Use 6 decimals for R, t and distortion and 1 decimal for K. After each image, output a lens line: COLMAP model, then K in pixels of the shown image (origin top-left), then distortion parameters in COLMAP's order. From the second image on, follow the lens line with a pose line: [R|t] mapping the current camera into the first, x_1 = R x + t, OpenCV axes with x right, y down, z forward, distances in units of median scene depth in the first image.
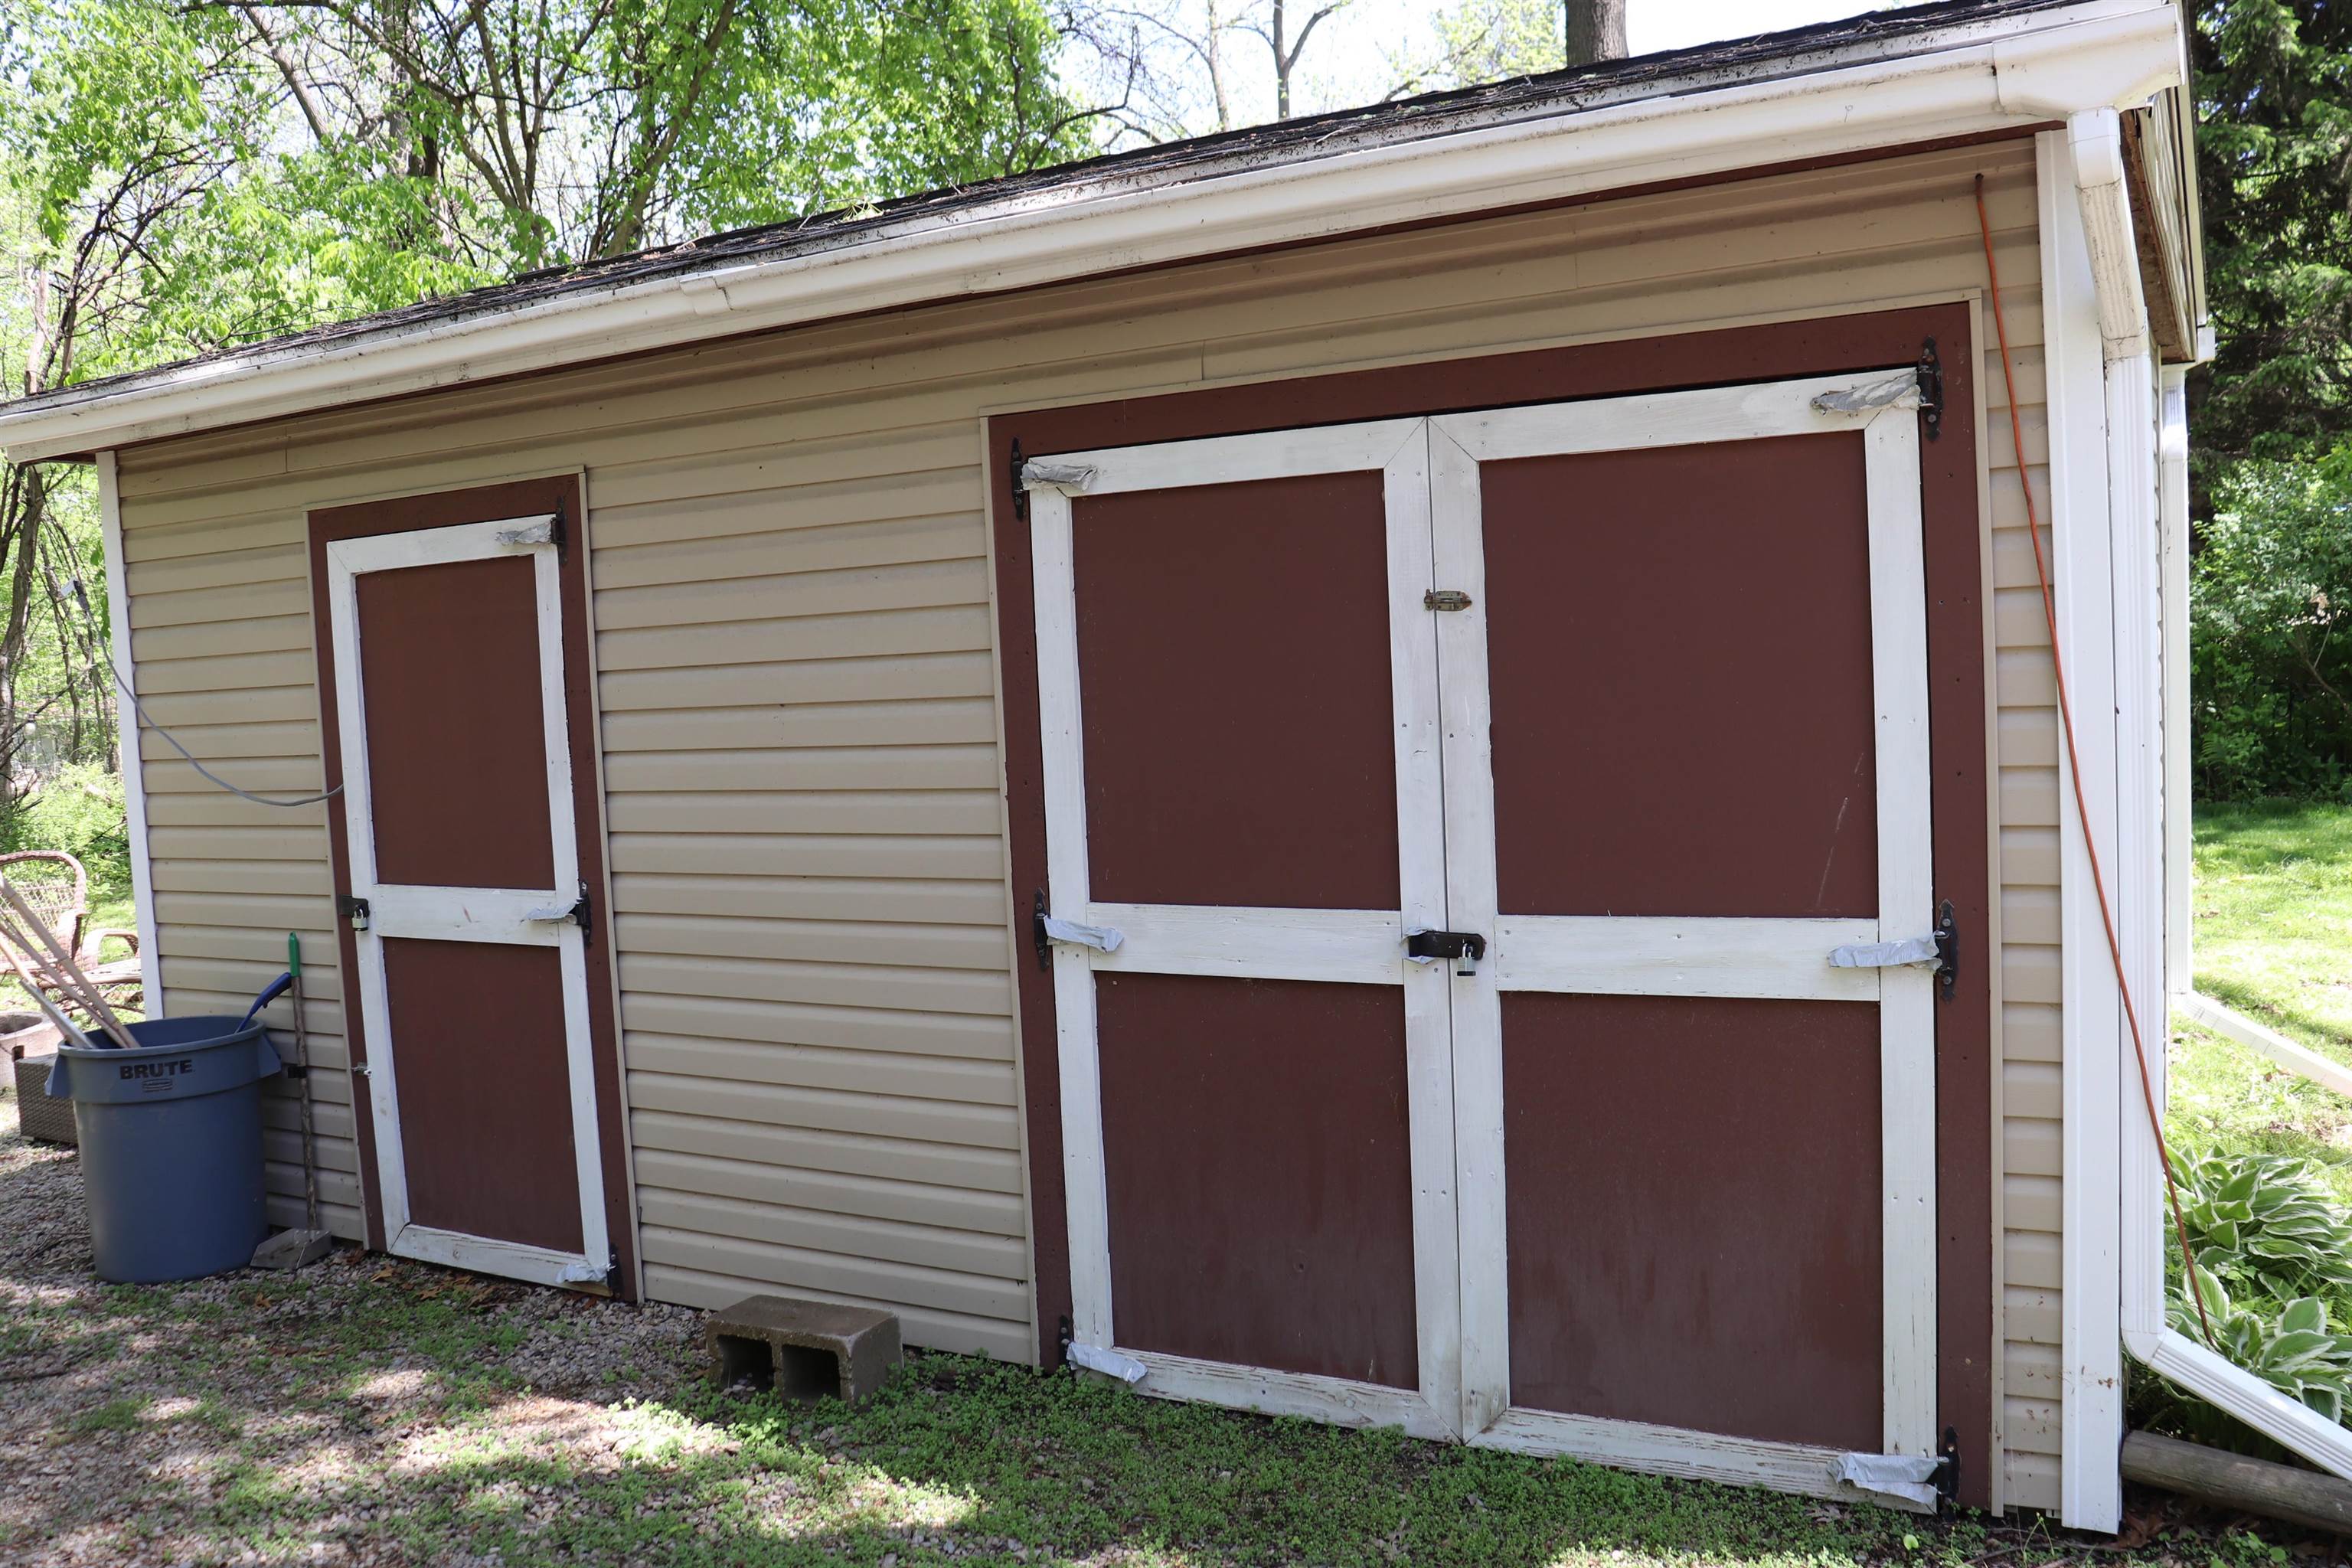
lens RADIAL K [[1991.8, 0, 1165.3], [0, 1991.8, 784.4], [0, 0, 1]] dist [-0.150840, 0.133247]
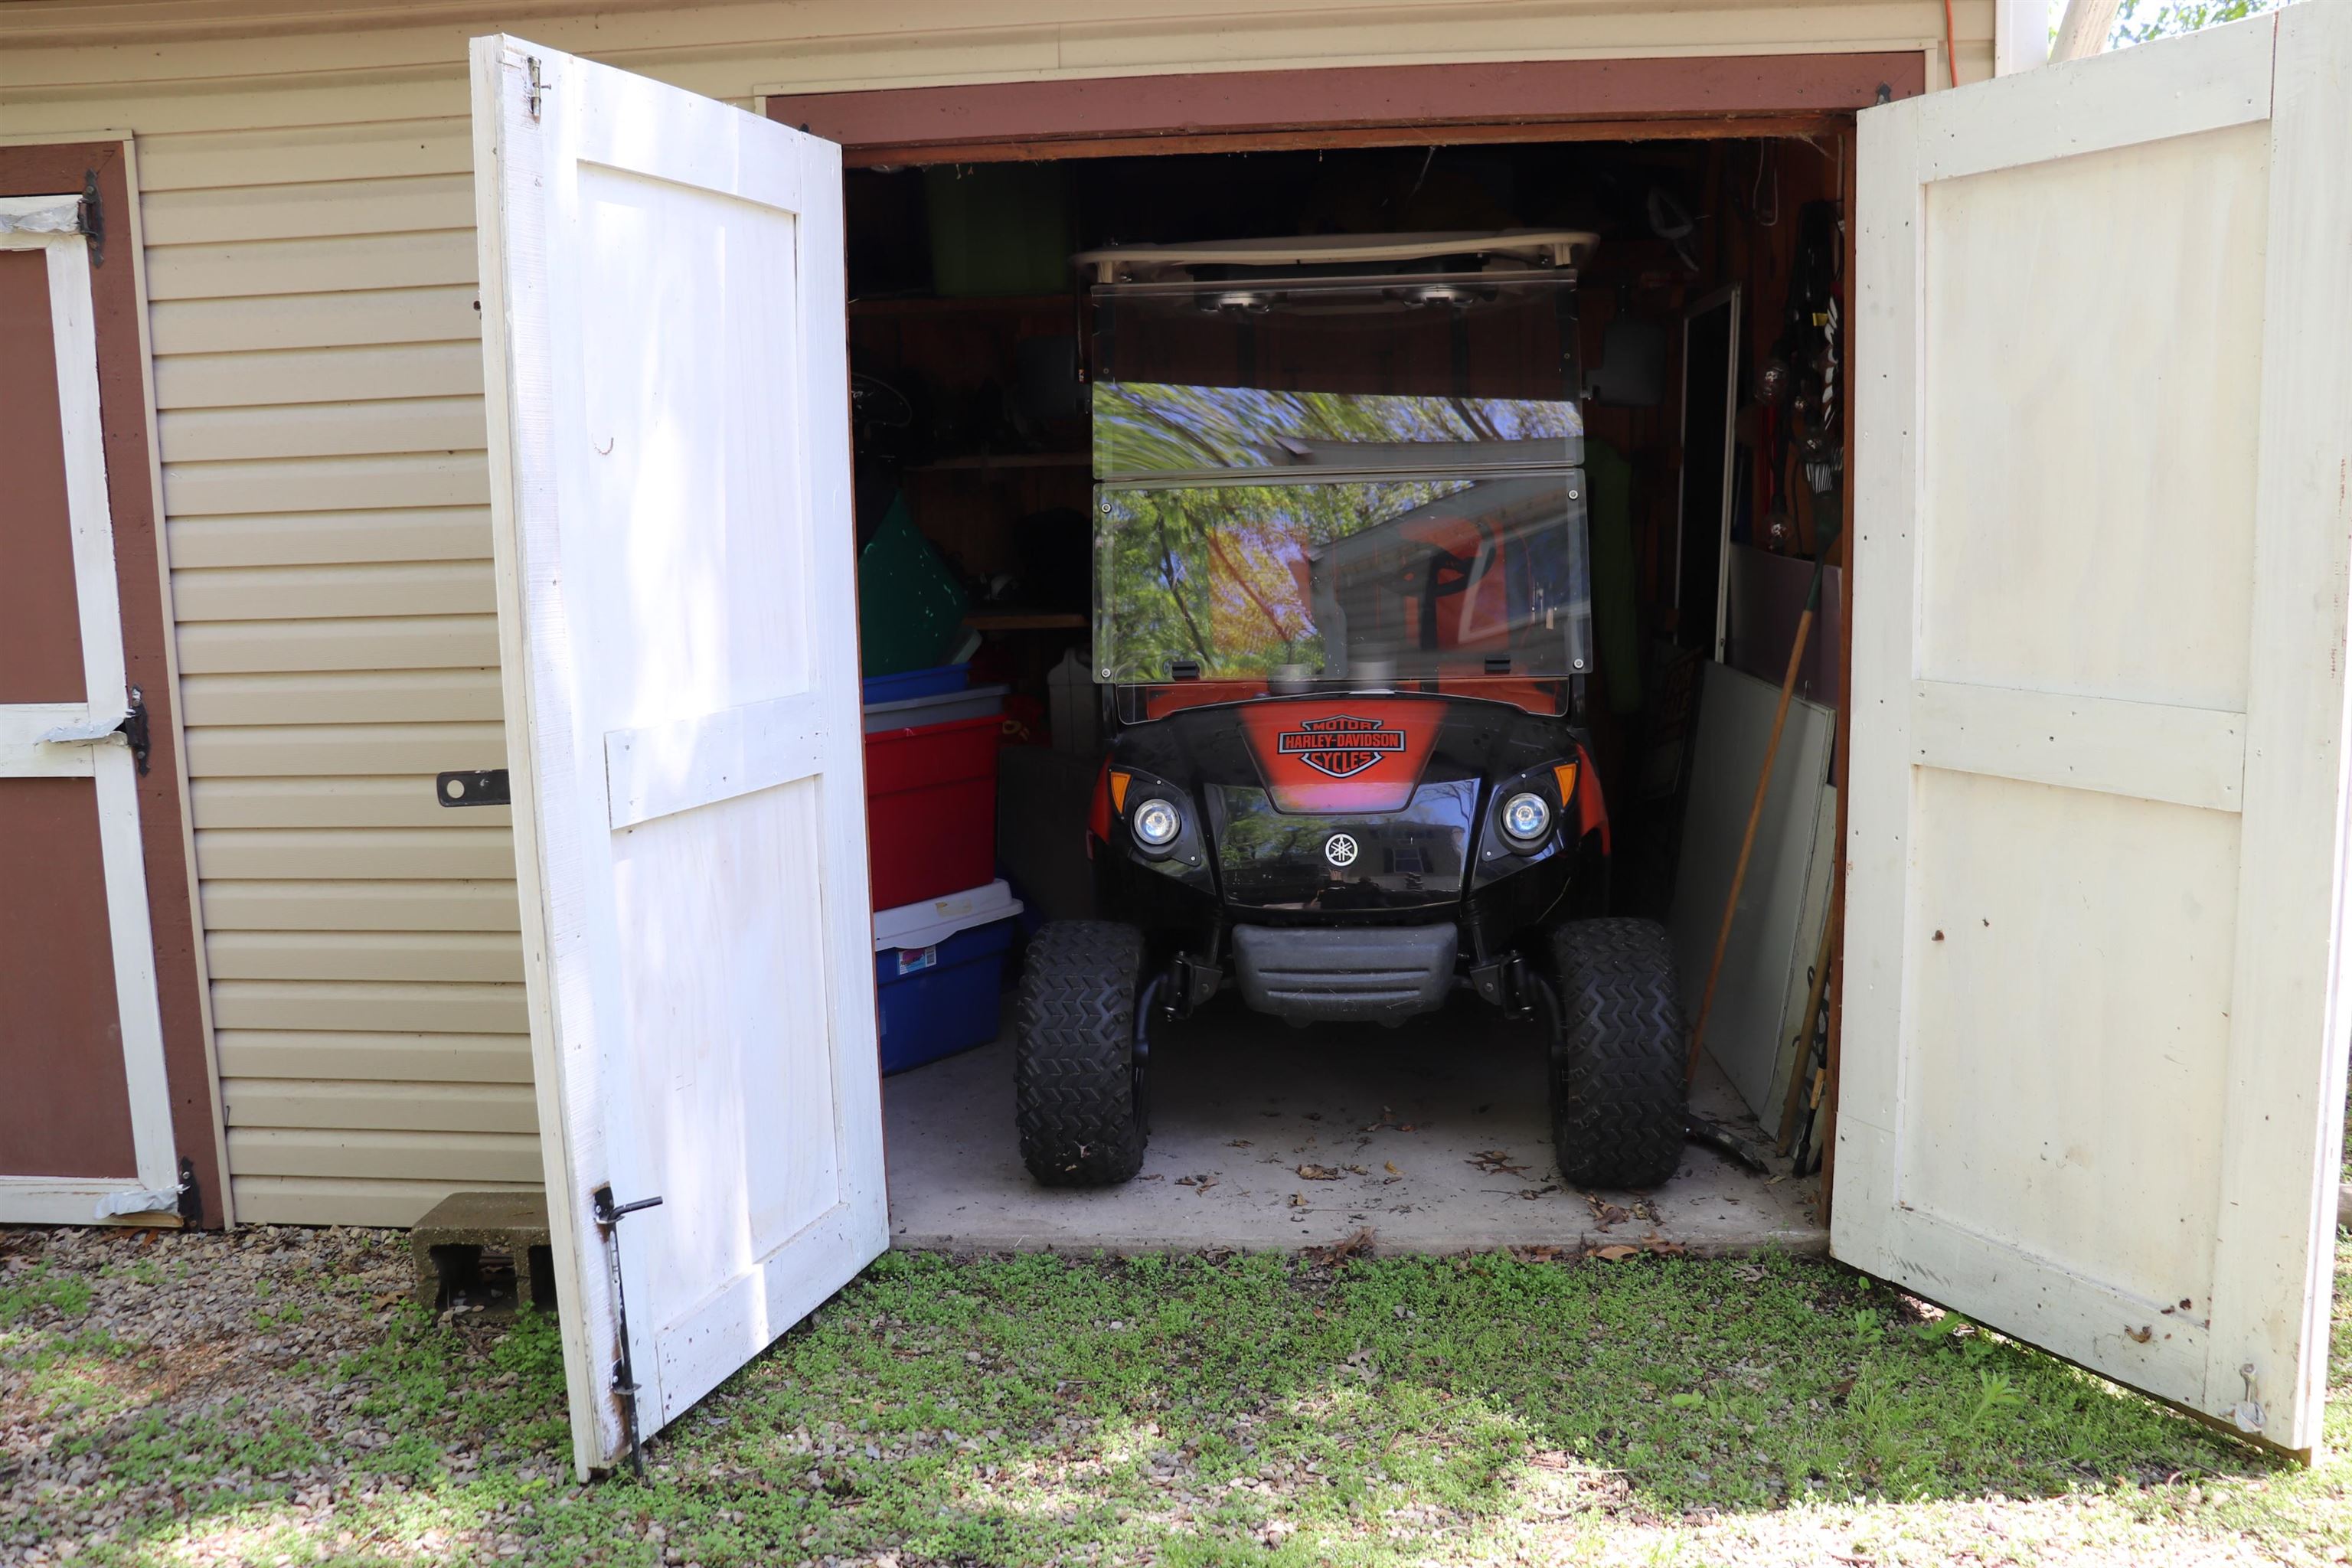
lens RADIAL K [[1991.8, 0, 1179.9], [0, 1991.8, 778.7], [0, 0, 1]] dist [-0.150840, 0.133247]
pose [[0.908350, -0.030151, 0.417123, -0.241824], [0.007308, 0.998390, 0.056252, 0.045917], [-0.418148, -0.048048, 0.907108, 0.155213]]
